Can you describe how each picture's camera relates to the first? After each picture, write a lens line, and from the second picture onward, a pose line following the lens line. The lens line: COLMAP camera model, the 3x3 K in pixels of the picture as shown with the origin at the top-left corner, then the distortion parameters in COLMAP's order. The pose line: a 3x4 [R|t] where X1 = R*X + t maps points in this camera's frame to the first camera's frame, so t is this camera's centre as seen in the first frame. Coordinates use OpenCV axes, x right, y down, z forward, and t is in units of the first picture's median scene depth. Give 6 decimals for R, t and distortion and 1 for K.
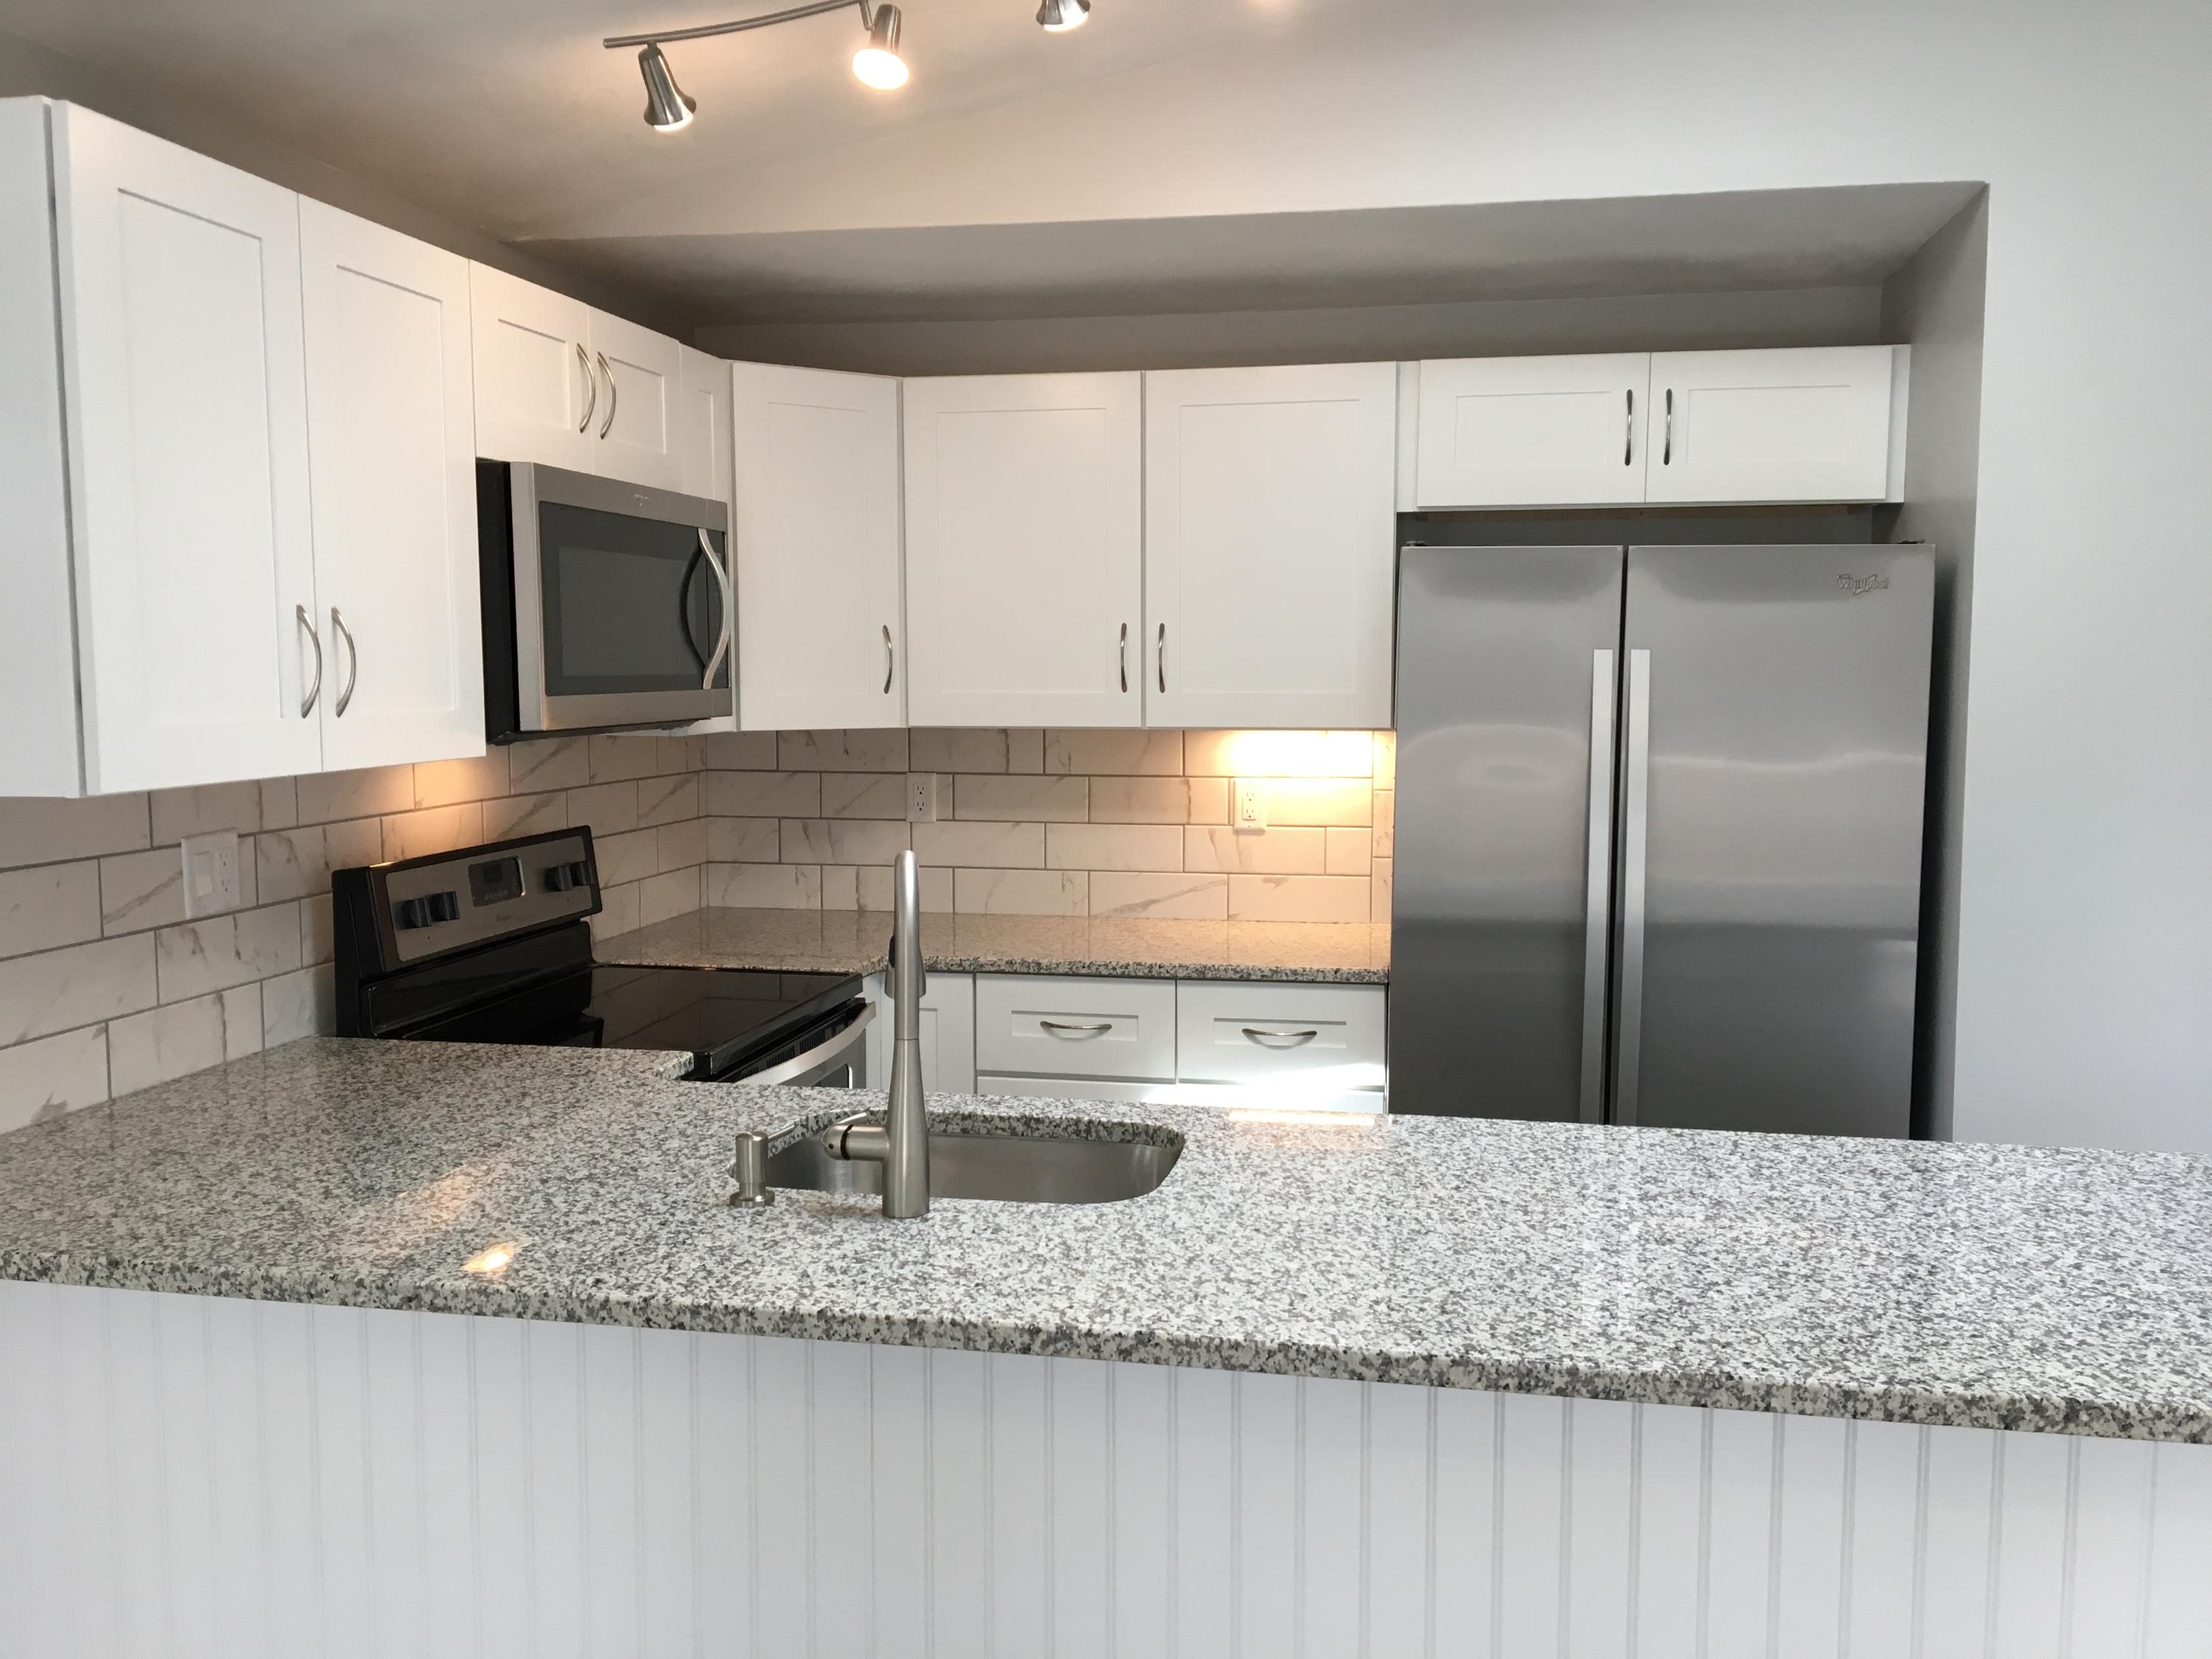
lens RADIAL K [[1855.2, 0, 1110.5], [0, 1855.2, 823.4], [0, 0, 1]] dist [0.080649, -0.118531]
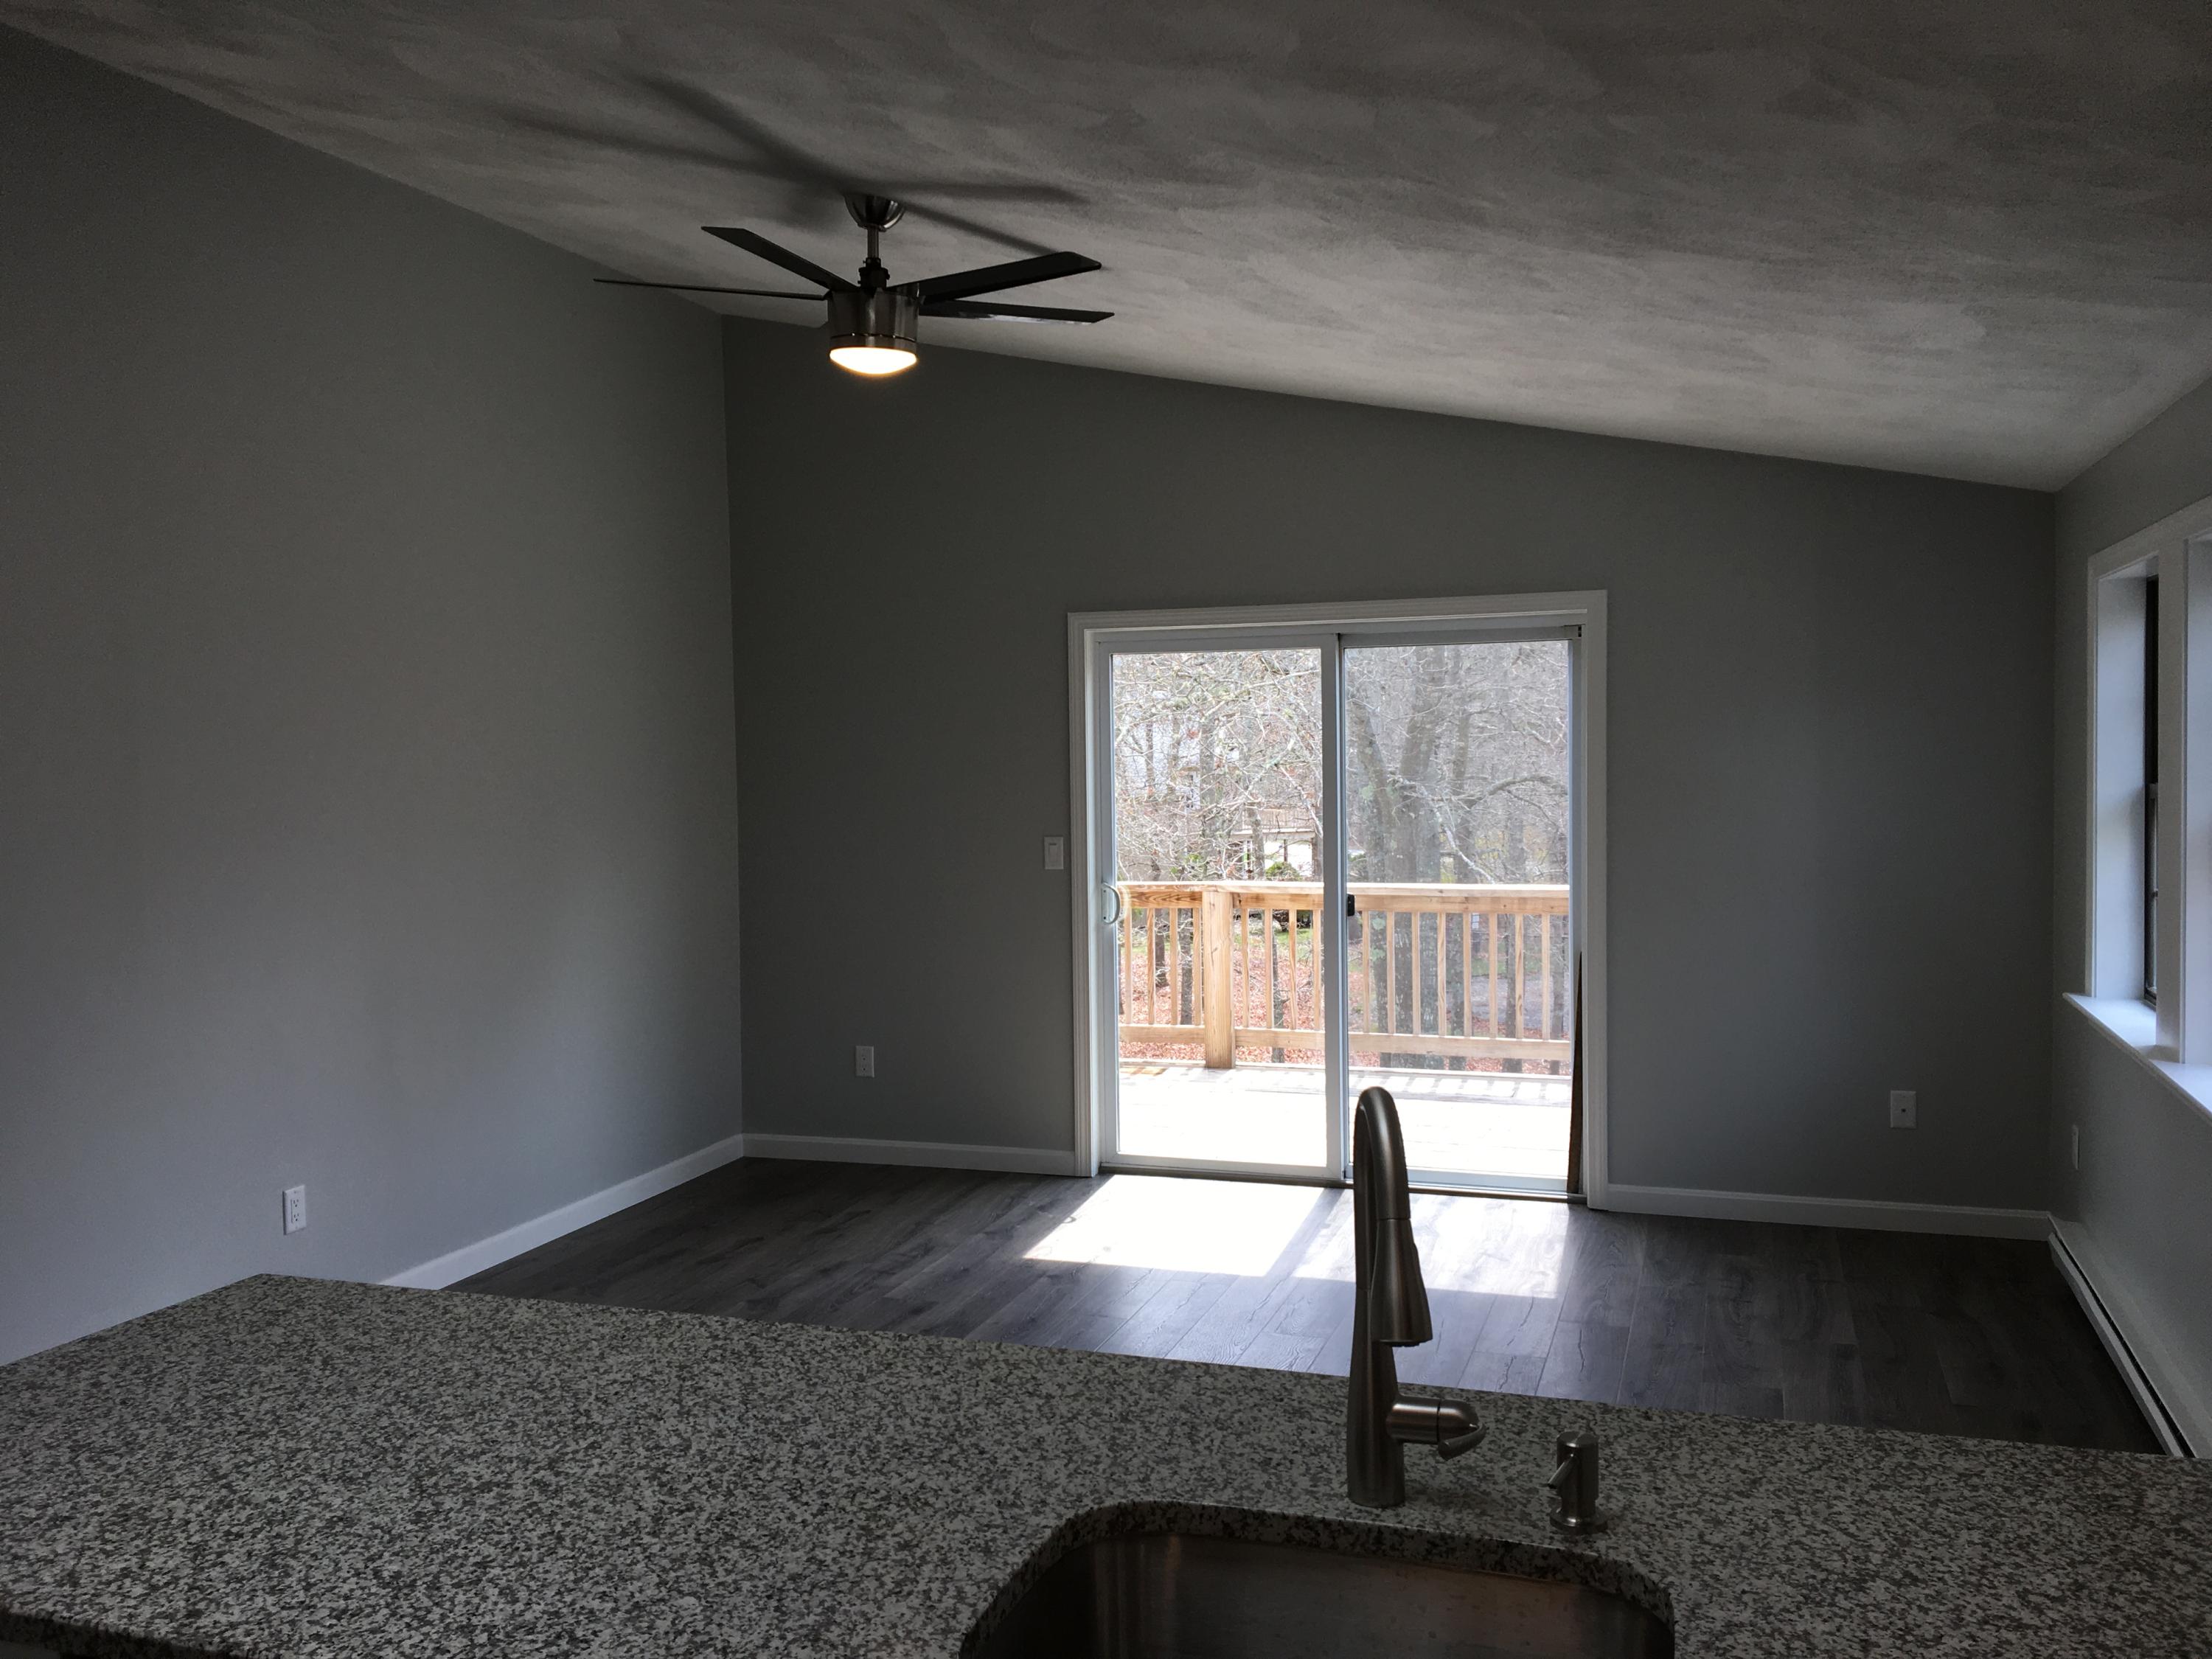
lens RADIAL K [[1855.2, 0, 1111.8], [0, 1855.2, 832.2], [0, 0, 1]] dist [0.080649, -0.118531]
pose [[-0.991467, 0.007578, 0.130140, -0.079704], [0.025108, 0.990717, 0.133599, -0.153559], [-0.127920, 0.135726, -0.982454, 1.379028]]
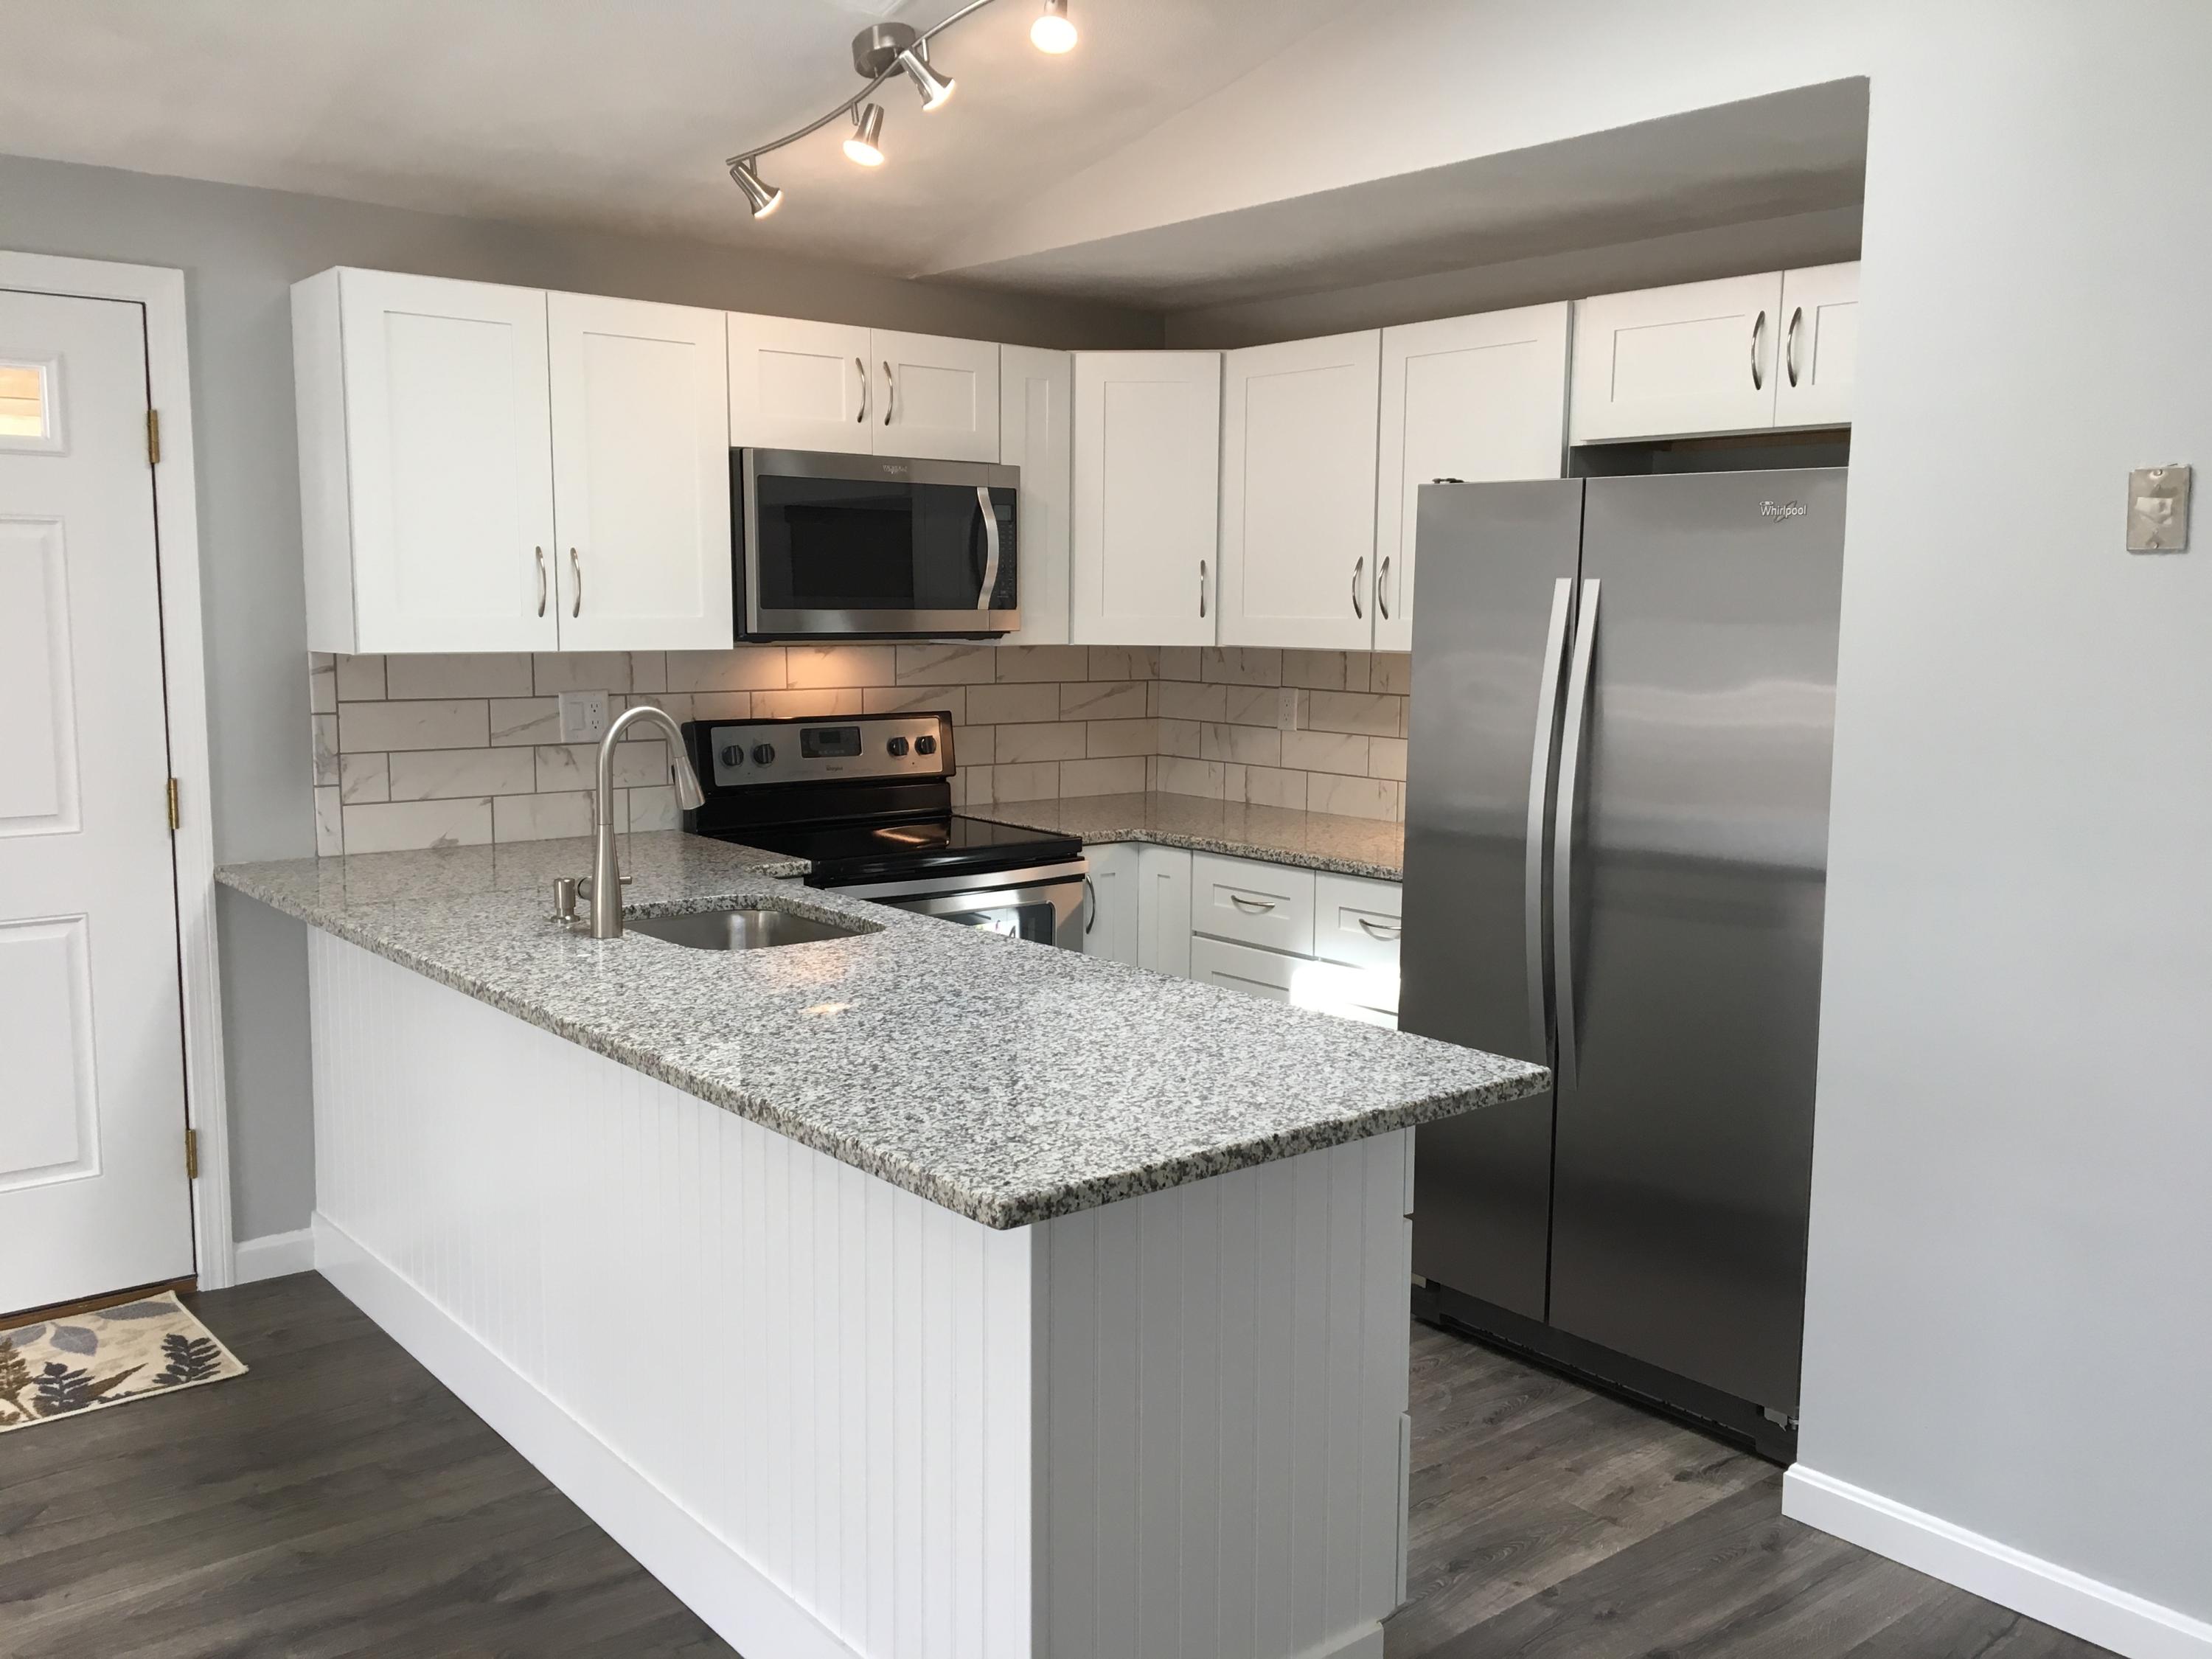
lens RADIAL K [[1855.2, 0, 1113.7], [0, 1855.2, 832.2], [0, 0, 1]] dist [0.080649, -0.118531]
pose [[0.775978, 0.086351, -0.624822, 0.906951], [-0.064200, 0.996253, 0.057951, 0.003889], [0.627485, -0.004855, 0.778614, 0.042627]]
